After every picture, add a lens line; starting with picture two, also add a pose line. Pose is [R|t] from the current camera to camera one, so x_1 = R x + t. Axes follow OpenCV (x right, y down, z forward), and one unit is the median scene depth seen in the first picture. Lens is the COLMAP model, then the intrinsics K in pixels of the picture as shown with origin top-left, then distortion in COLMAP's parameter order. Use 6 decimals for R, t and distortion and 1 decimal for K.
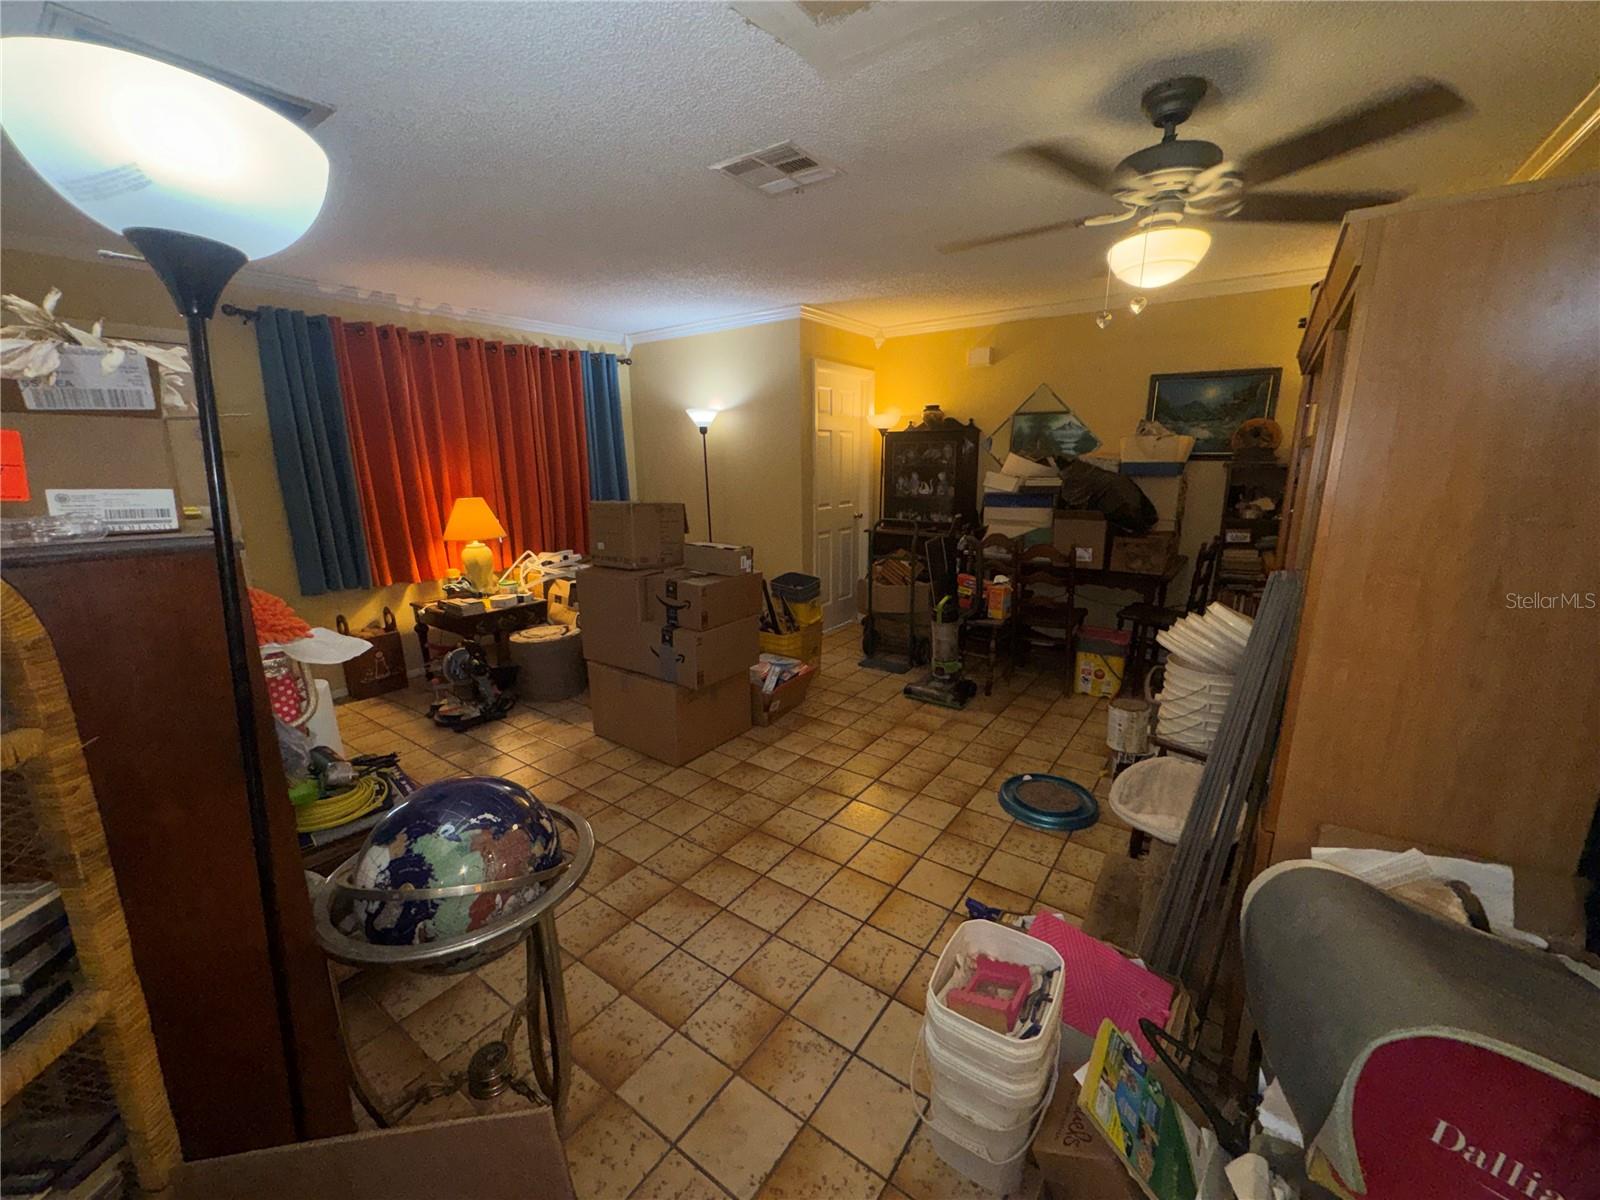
lens RADIAL K [[639.7, 0, 800.0], [0, 639.7, 600.0], [0, 0, 1]] dist [-0.000313, -0.000574]
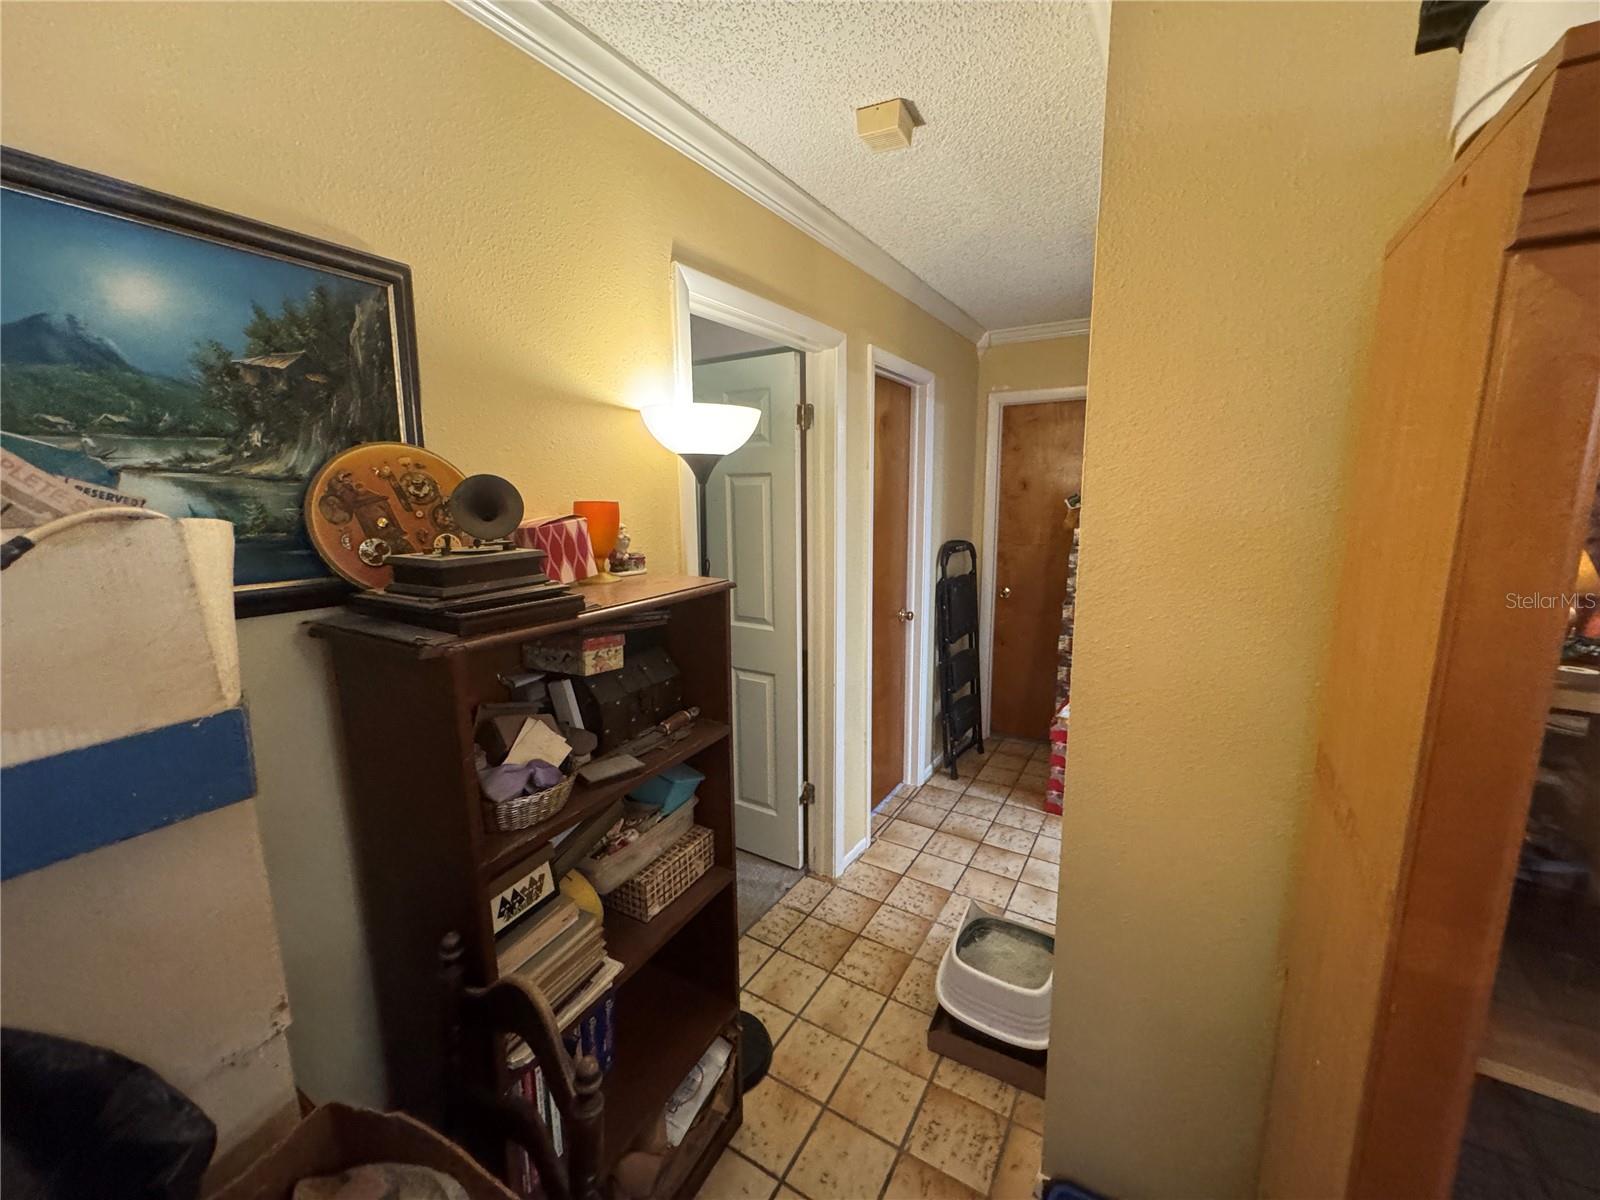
lens RADIAL K [[639.7, 0, 800.0], [0, 639.7, 600.0], [0, 0, 1]] dist [-0.000313, -0.000574]
pose [[-0.077601, -0.158731, 0.984267, 0.563366], [0.232896, 0.957044, 0.172703, -0.294731], [-0.969401, 0.242634, -0.037300, 1.110593]]
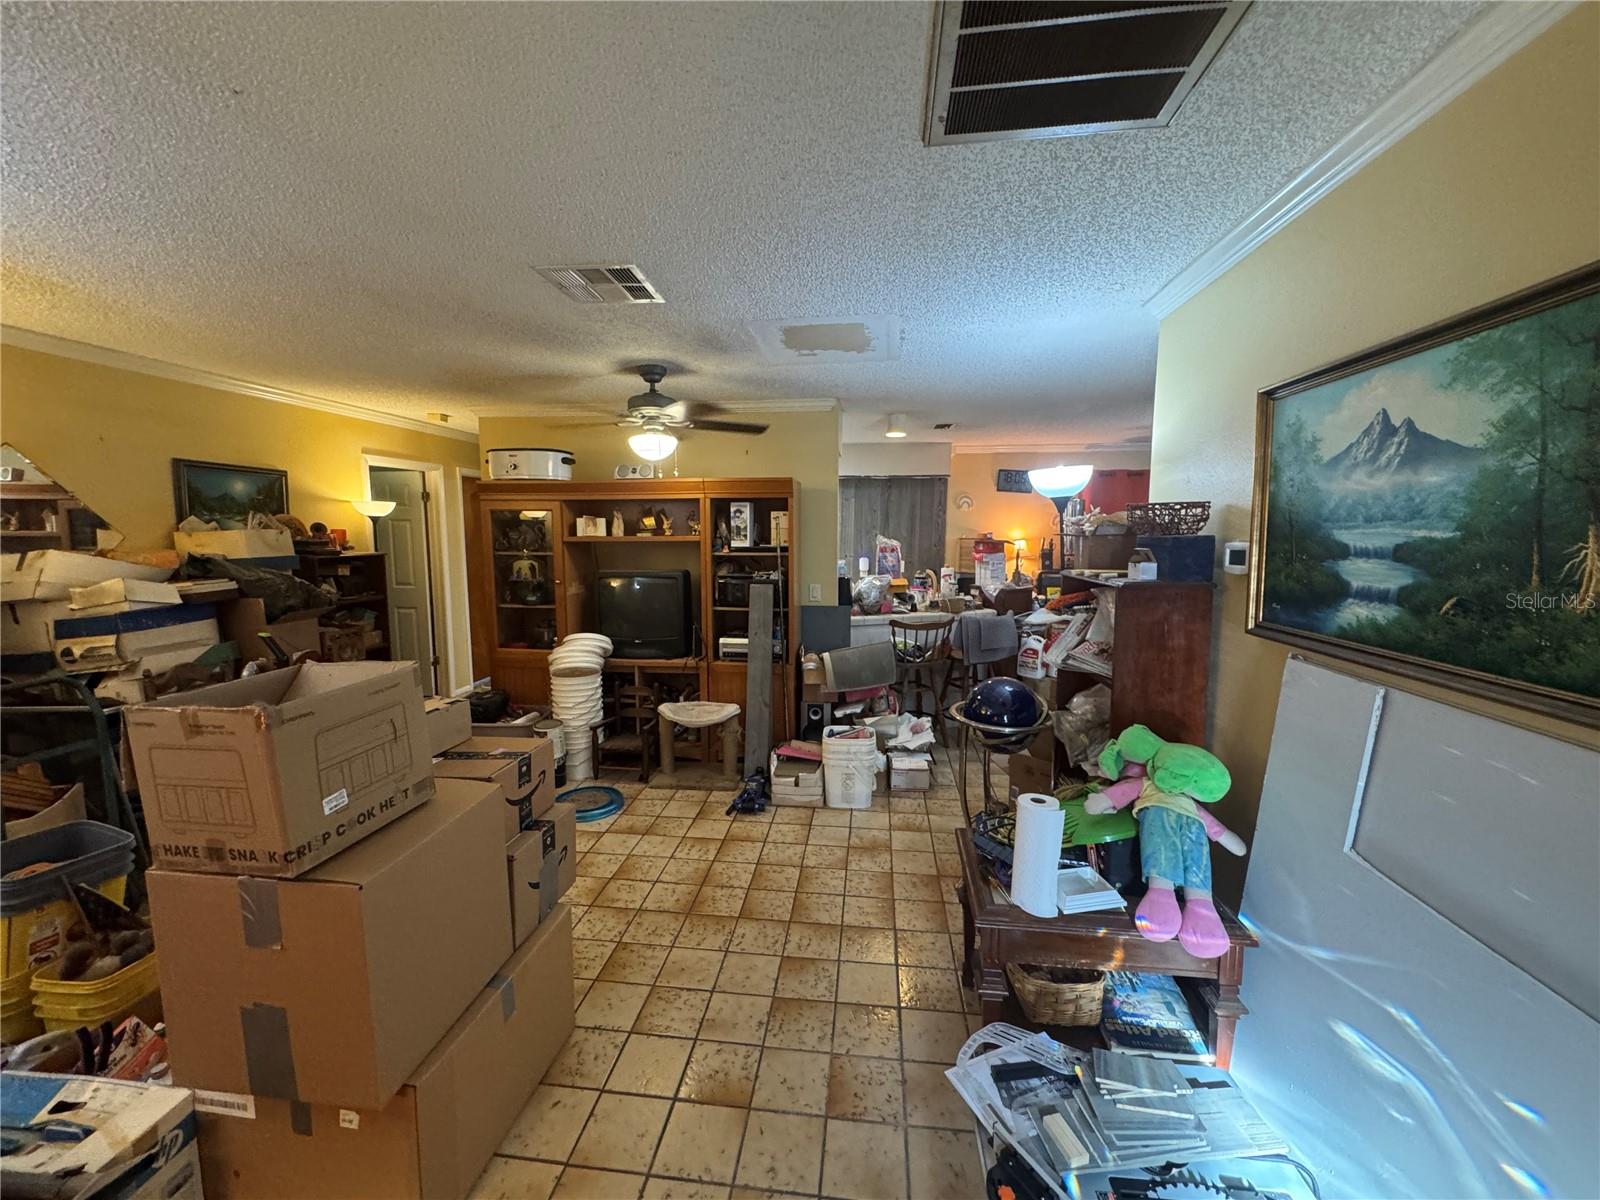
lens RADIAL K [[639.7, 0, 800.0], [0, 639.7, 600.0], [0, 0, 1]] dist [-0.000313, -0.000574]
pose [[-0.480277, -0.087574, 0.872734, -0.852875], [0.199938, 0.957877, 0.206146, -0.249314], [-0.854025, 0.273500, -0.442537, 0.995500]]
